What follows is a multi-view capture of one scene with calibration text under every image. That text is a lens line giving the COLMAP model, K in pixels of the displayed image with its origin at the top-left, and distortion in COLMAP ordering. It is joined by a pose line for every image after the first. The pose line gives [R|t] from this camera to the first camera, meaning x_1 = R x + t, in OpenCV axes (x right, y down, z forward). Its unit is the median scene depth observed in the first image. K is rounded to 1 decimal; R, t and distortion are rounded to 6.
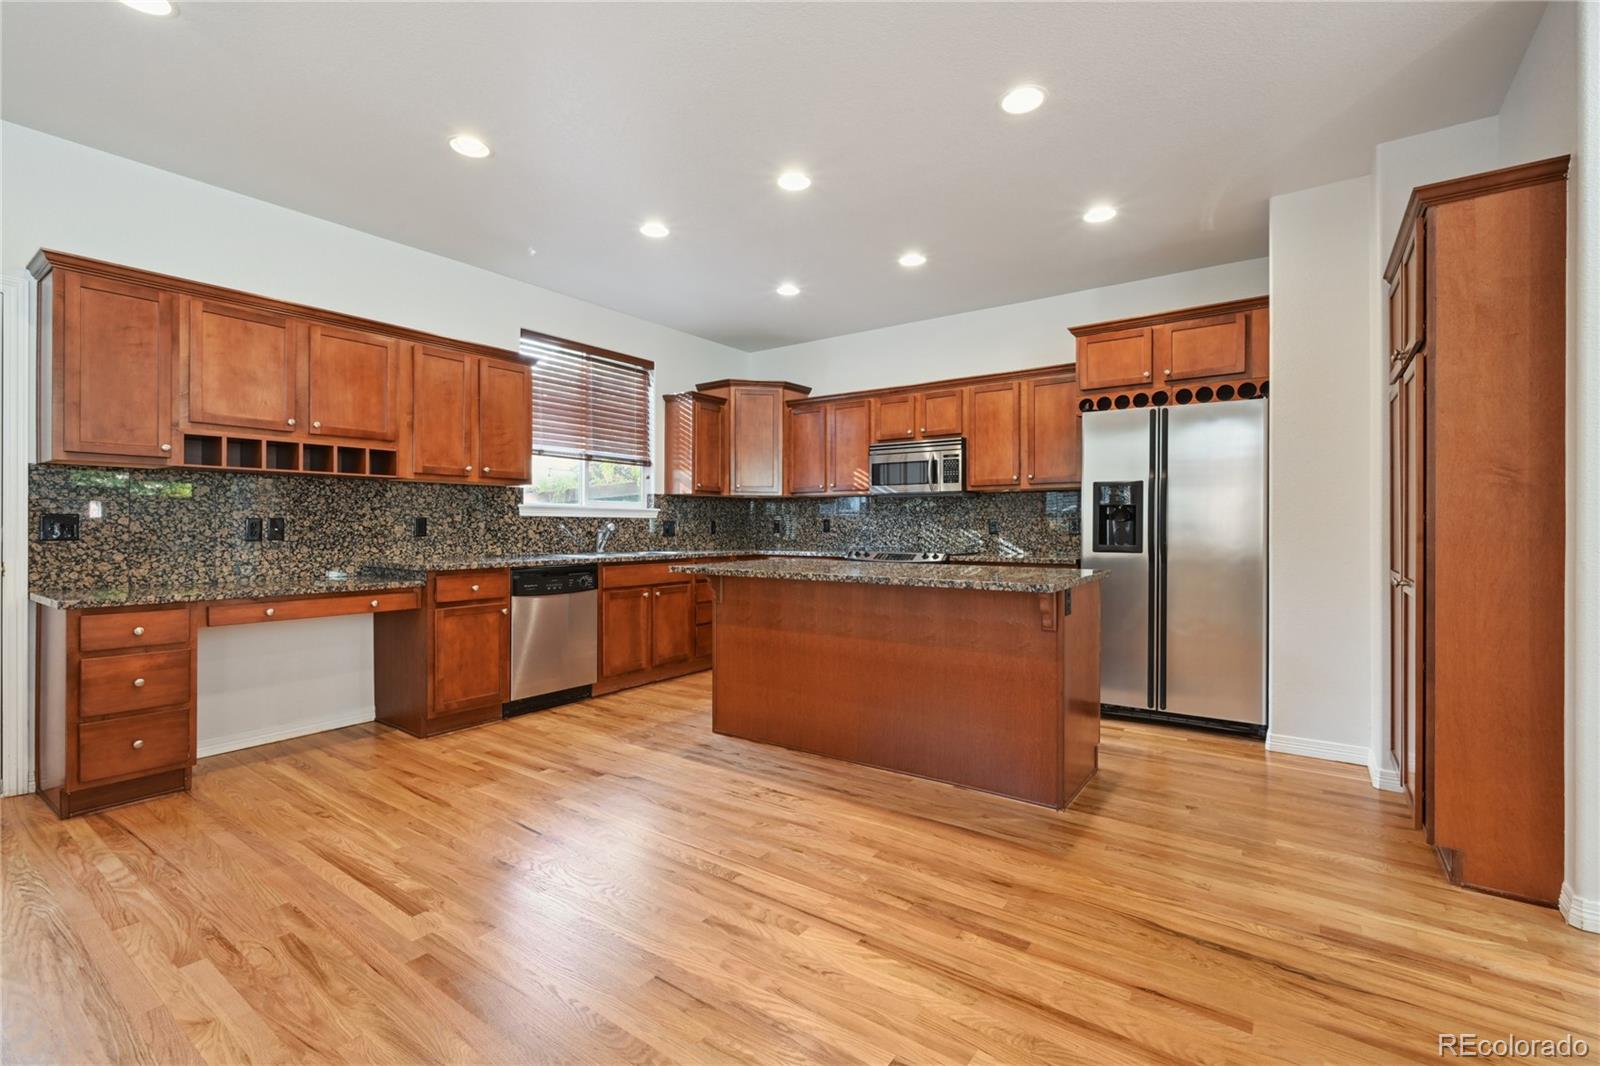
lens RADIAL K [[697.1, 0, 779.3], [0, 697.1, 534.0], [0, 0, 1]] dist [0.000390, -0.000325]
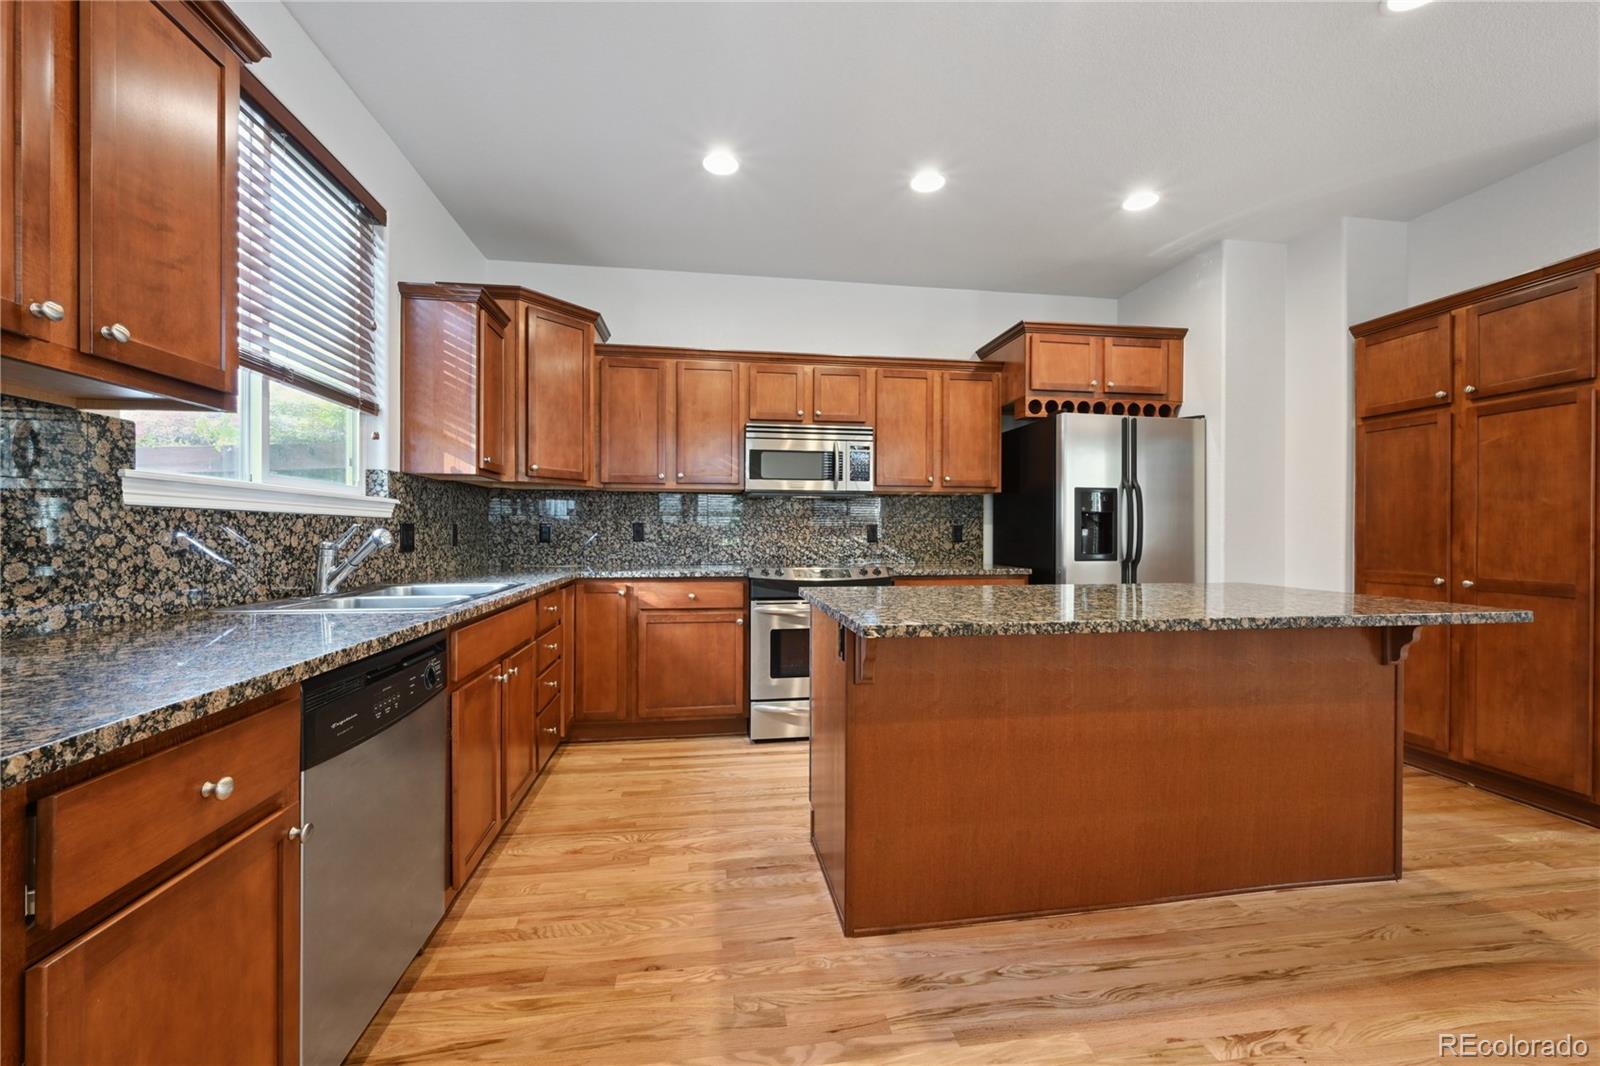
lens RADIAL K [[633.9, 0, 788.9], [0, 633.9, 536.8], [0, 0, 1]] dist [-0.000841, 0.000495]
pose [[0.703535, -0.004936, 0.710644, -0.406554], [0.005842, 0.999982, 0.001162, -0.009752], [-0.710637, 0.003333, 0.703551, 0.625955]]
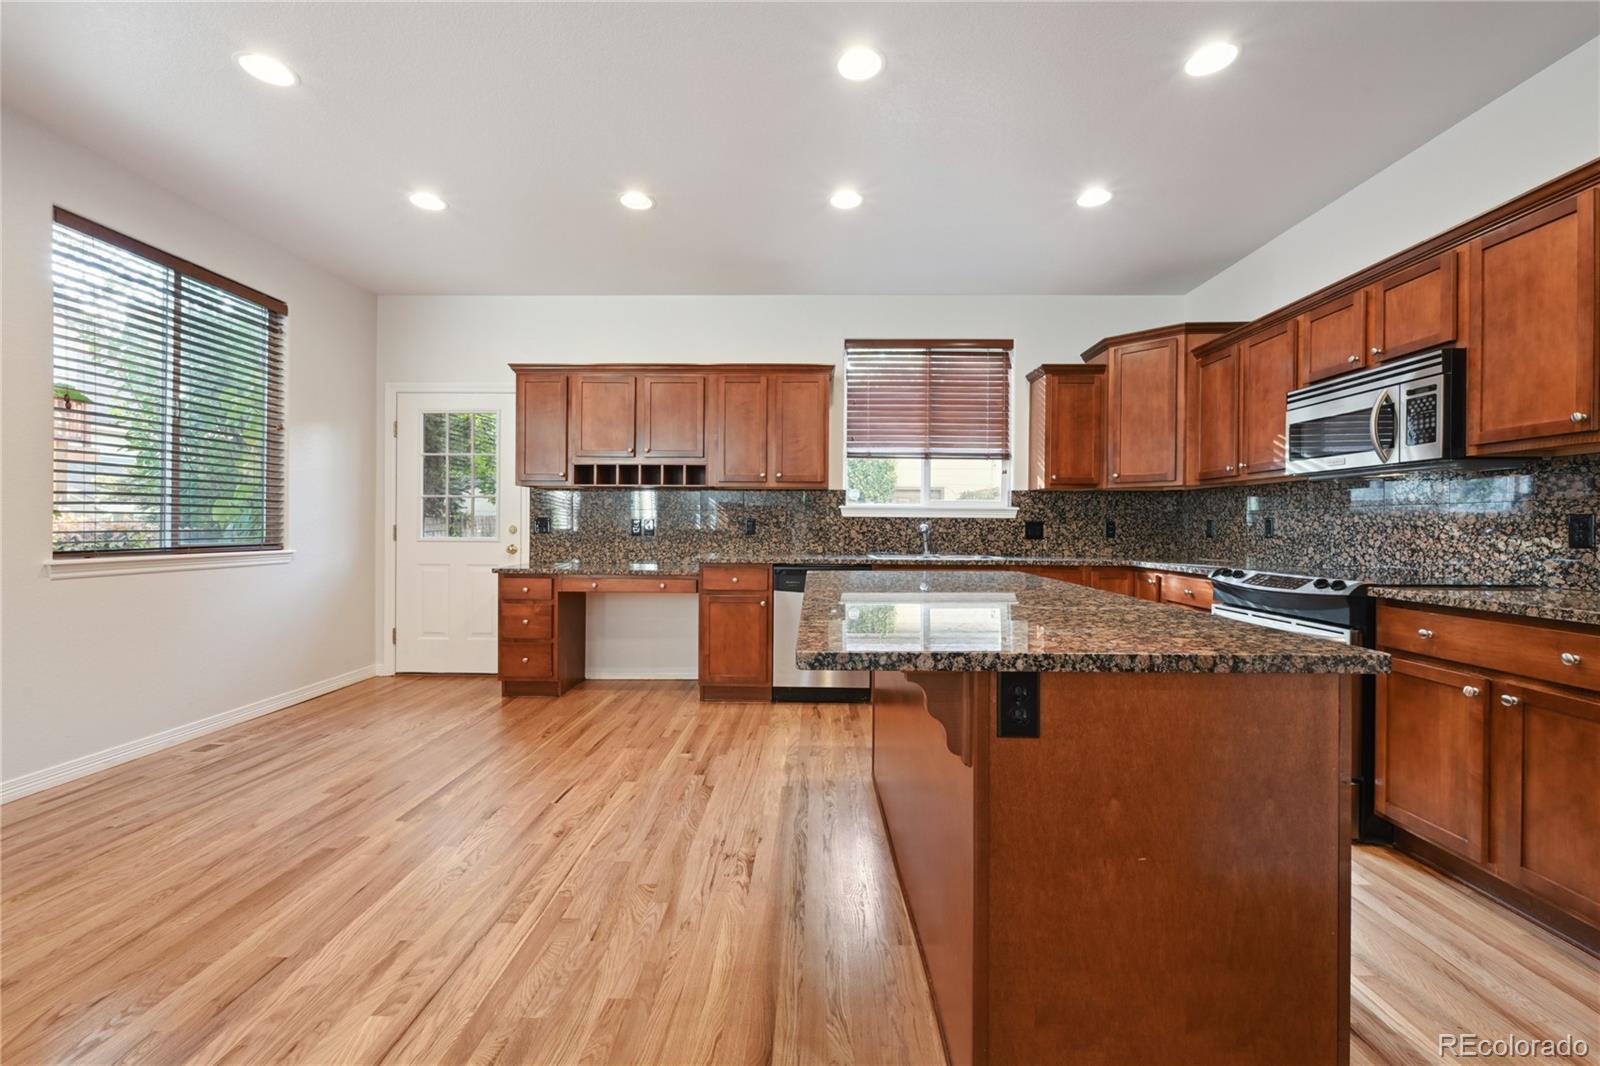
lens RADIAL K [[633.9, 0, 802.8], [0, 633.9, 531.0], [0, 0, 1]] dist [-0.000841, 0.000495]
pose [[0.586728, 0.008729, -0.809737, 0.418081], [-0.014408, 0.999896, 0.000340, -0.003977], [0.809656, 0.011467, 0.586792, 0.431597]]
